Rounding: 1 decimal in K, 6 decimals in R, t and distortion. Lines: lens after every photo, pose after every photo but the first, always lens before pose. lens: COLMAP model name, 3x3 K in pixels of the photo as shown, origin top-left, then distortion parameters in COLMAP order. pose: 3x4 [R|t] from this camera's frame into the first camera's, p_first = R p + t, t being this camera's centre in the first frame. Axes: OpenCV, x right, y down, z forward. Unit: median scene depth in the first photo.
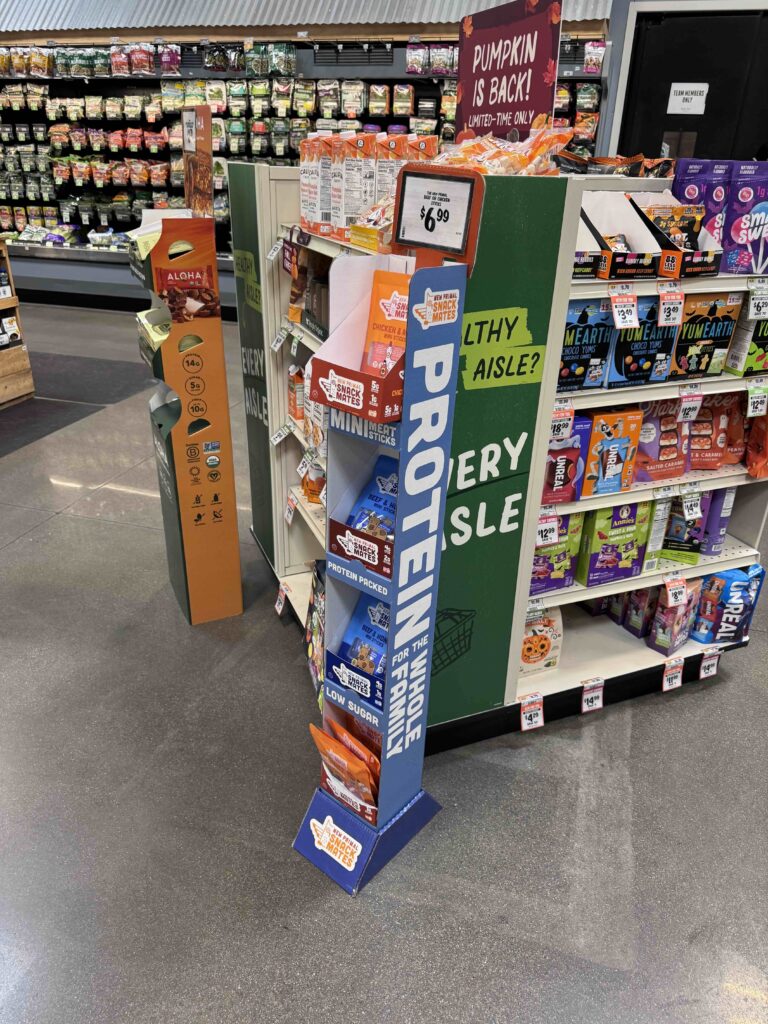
lens RADIAL K [[715.9, 0, 382.4], [0, 715.9, 510.9], [0, 0, 1]] dist [0.005758, -0.007666]
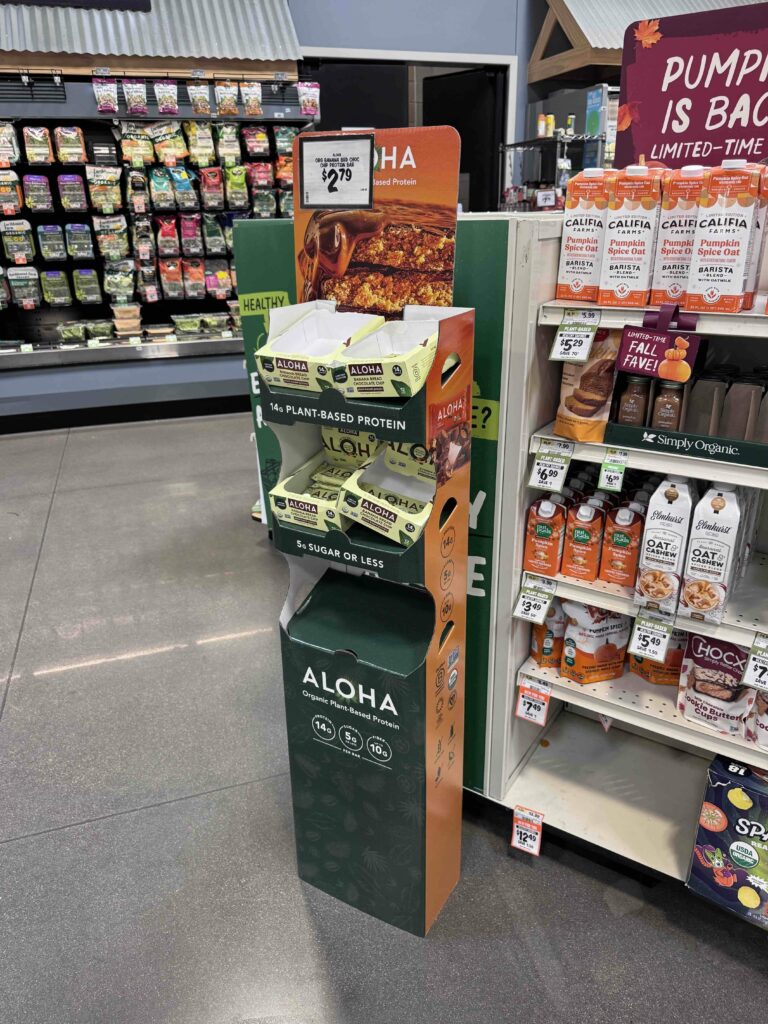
lens RADIAL K [[715.9, 0, 384.9], [0, 715.9, 512.2], [0, 0, 1]] dist [0.005758, -0.007666]
pose [[0.819492, -0.265285, 0.507993, -0.221084], [0.292166, 0.955961, 0.027903, -0.095513], [-0.493023, 0.125552, 0.860909, 0.180929]]
